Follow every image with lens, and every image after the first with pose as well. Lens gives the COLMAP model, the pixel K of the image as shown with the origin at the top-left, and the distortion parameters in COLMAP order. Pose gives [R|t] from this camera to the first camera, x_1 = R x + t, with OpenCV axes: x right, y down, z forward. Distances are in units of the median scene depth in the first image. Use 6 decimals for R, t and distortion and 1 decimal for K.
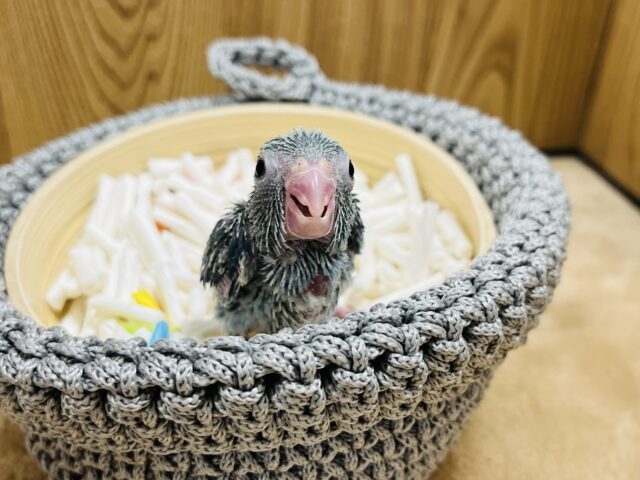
lens RADIAL K [[744.5, 0, 318.6], [0, 744.5, 243.0], [0, 0, 1]] dist [-0.002044, 0.000000]
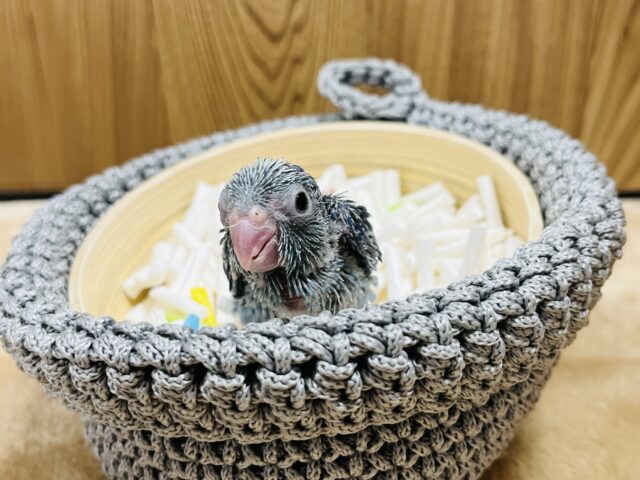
lens RADIAL K [[744.5, 0, 318.5], [0, 744.5, 236.8], [0, 0, 1]] dist [-0.002044, 0.000000]
pose [[0.937422, 0.073084, -0.340439, 0.321962], [-0.090675, 0.995229, -0.036027, 0.016280], [0.336182, 0.064642, 0.939576, 0.051561]]
